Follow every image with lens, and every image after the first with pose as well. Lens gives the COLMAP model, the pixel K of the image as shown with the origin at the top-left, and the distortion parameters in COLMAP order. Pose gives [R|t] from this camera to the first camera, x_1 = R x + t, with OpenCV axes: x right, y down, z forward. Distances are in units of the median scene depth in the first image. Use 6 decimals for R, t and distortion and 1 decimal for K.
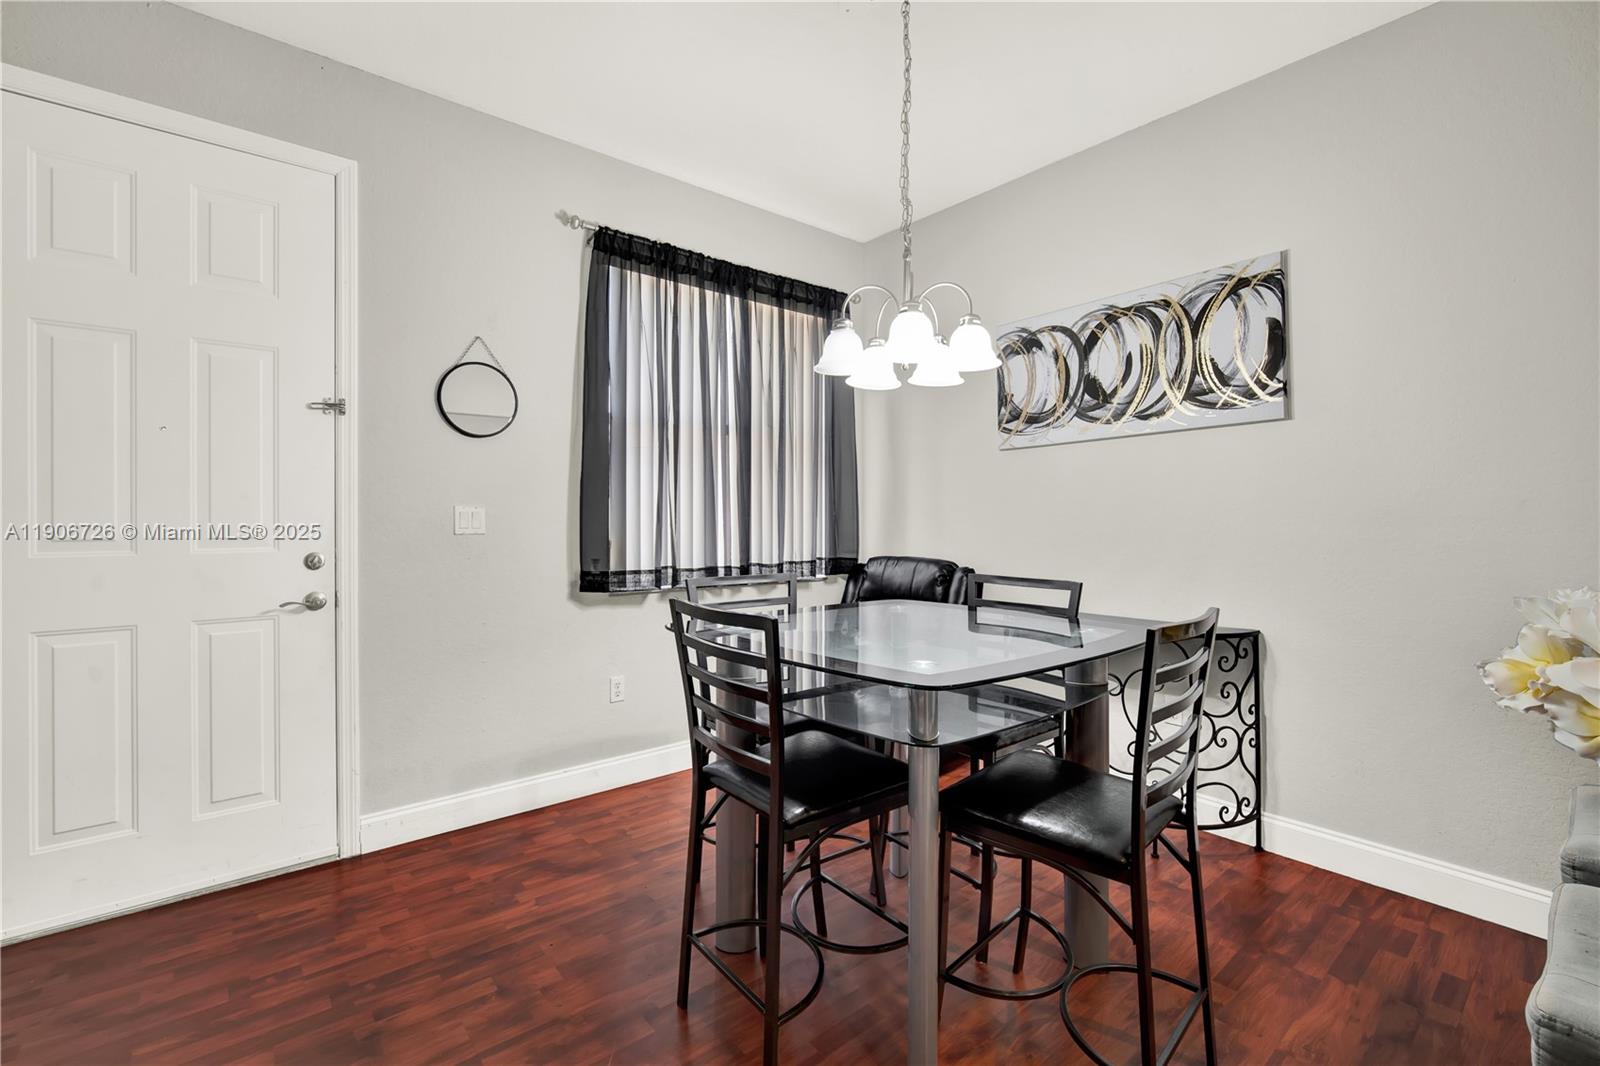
lens RADIAL K [[696.4, 0, 801.1], [0, 696.4, 521.1], [0, 0, 1]] dist [-0.006208, 0.000275]
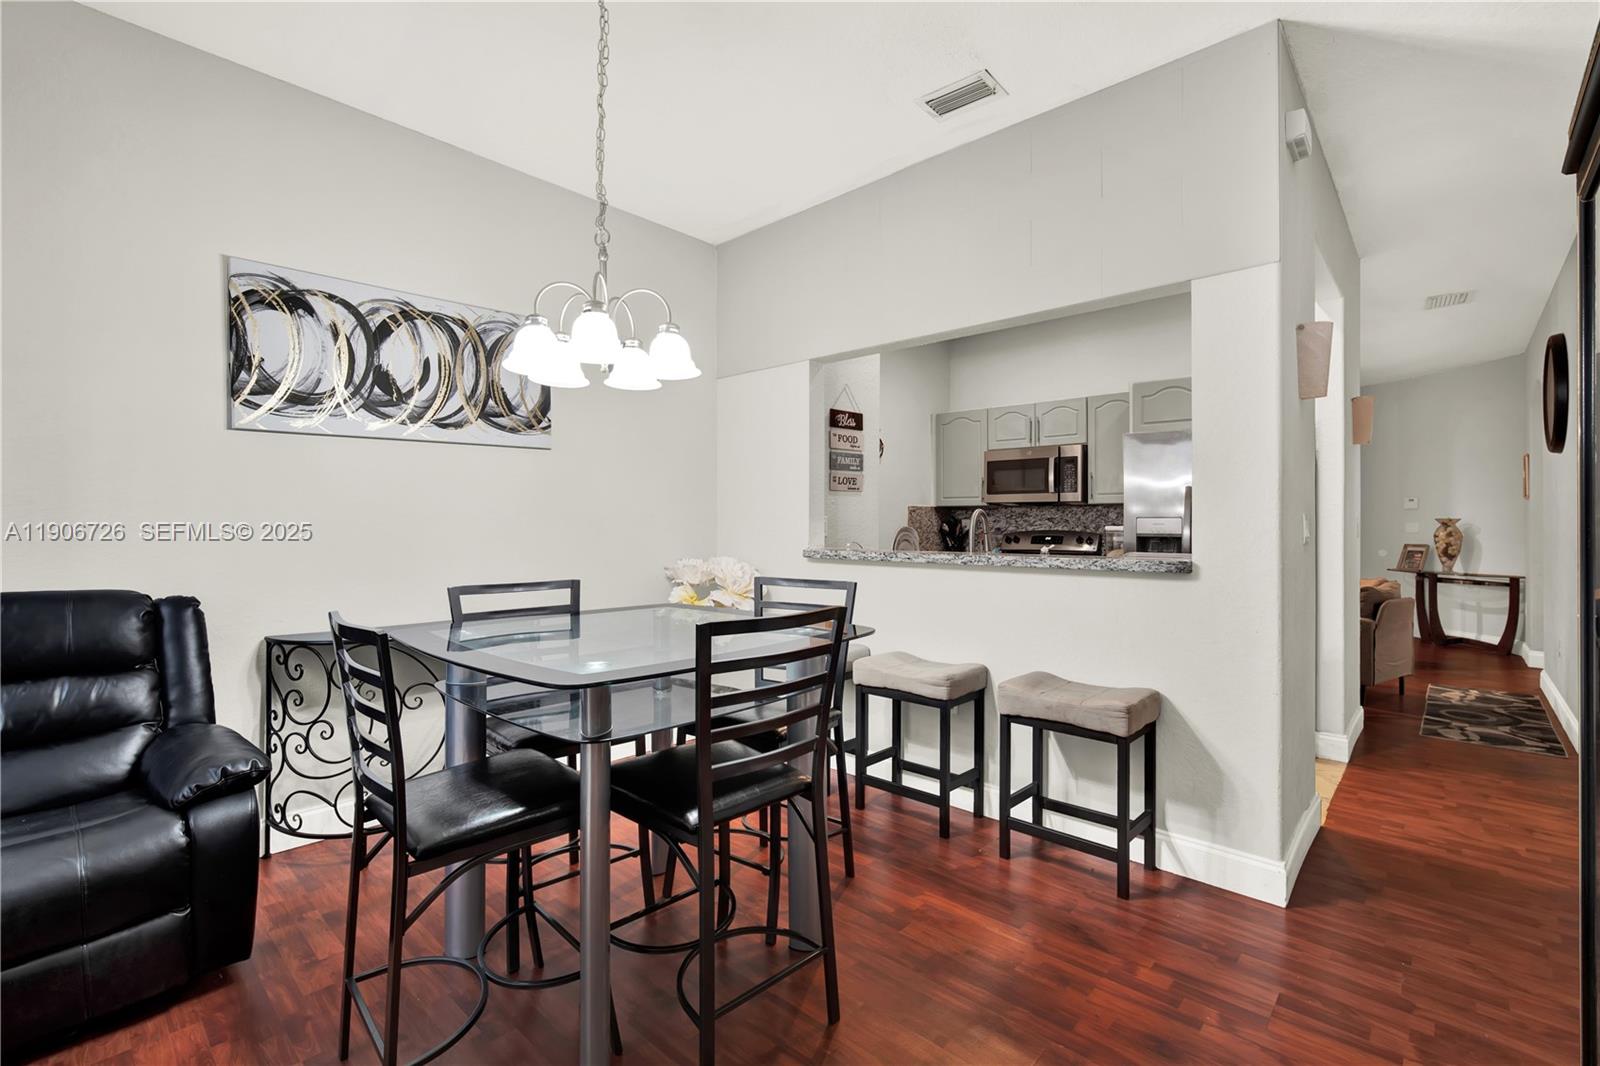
lens RADIAL K [[701.3, 0, 807.6], [0, 701.3, 531.1], [0, 0, 1]] dist [-0.009433, 0.000402]
pose [[-0.134784, -0.011405, 0.990809, -0.635221], [0.000122, 0.999934, 0.011527, -0.004492], [-0.990875, 0.001675, -0.134773, 0.624102]]
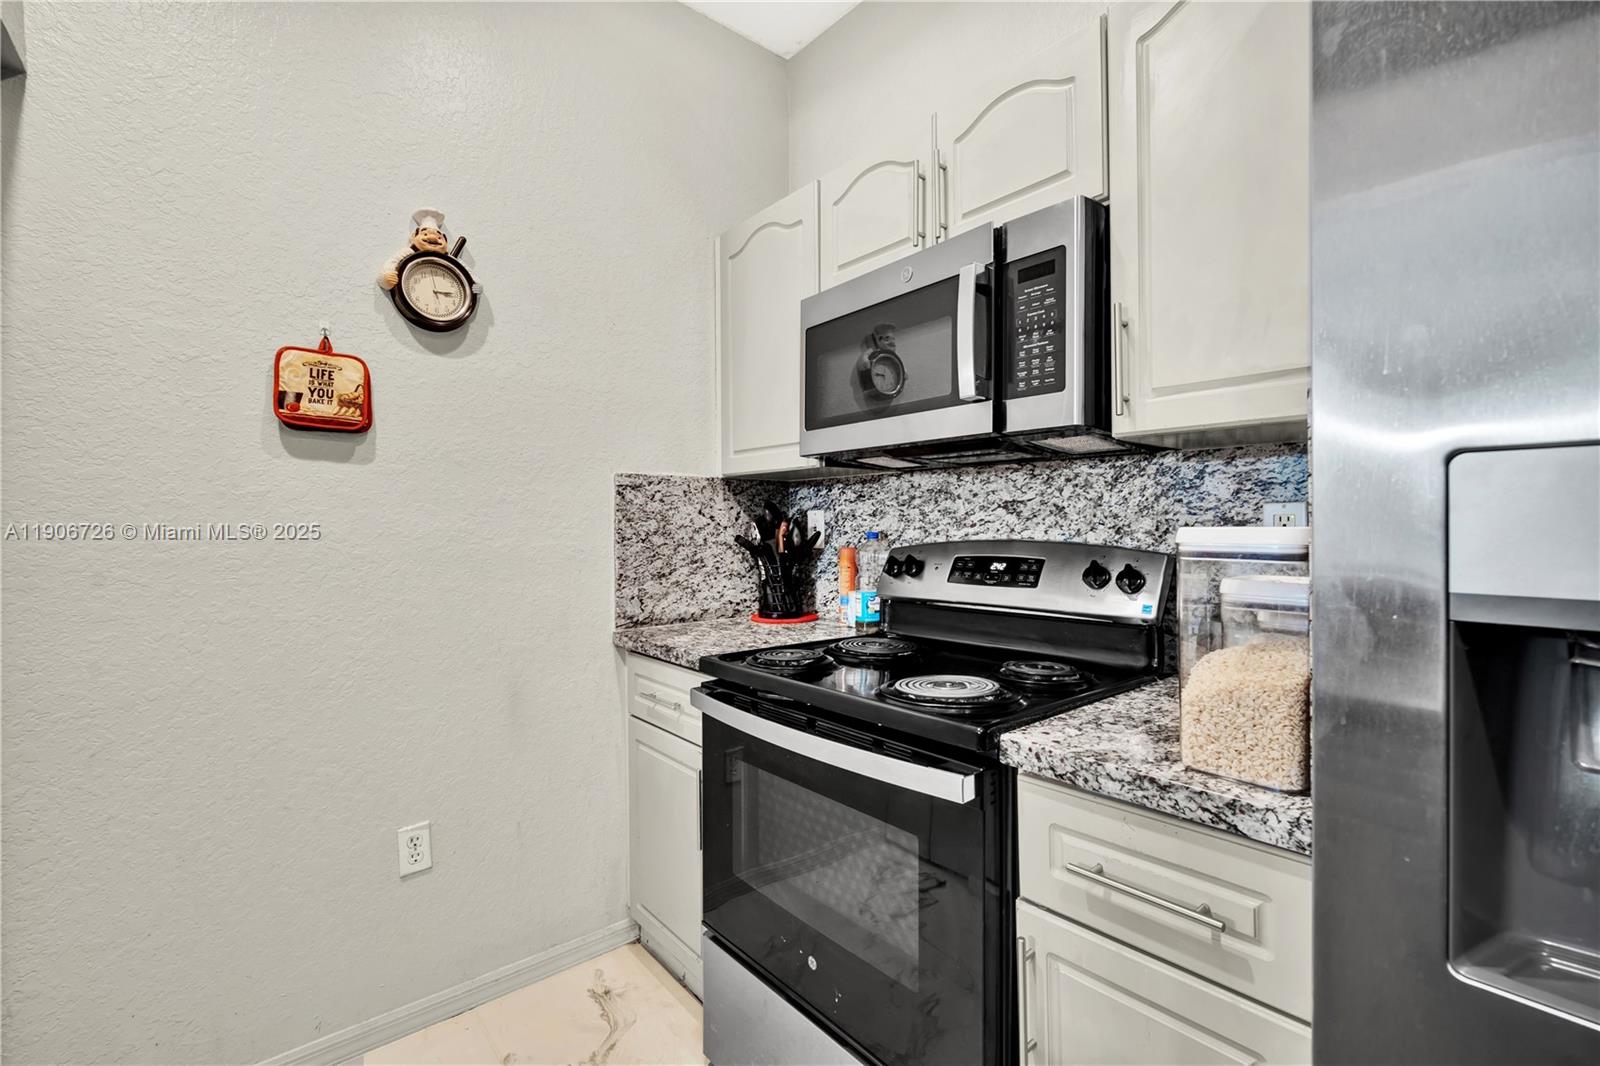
lens RADIAL K [[696.4, 0, 801.1], [0, 696.4, 521.1], [0, 0, 1]] dist [-0.006208, 0.000275]
pose [[-0.006615, 0.003496, 0.999972, 0.604356], [0.007105, 0.999969, -0.003449, 0.000415], [-0.999953, 0.007082, -0.006640, -0.127905]]
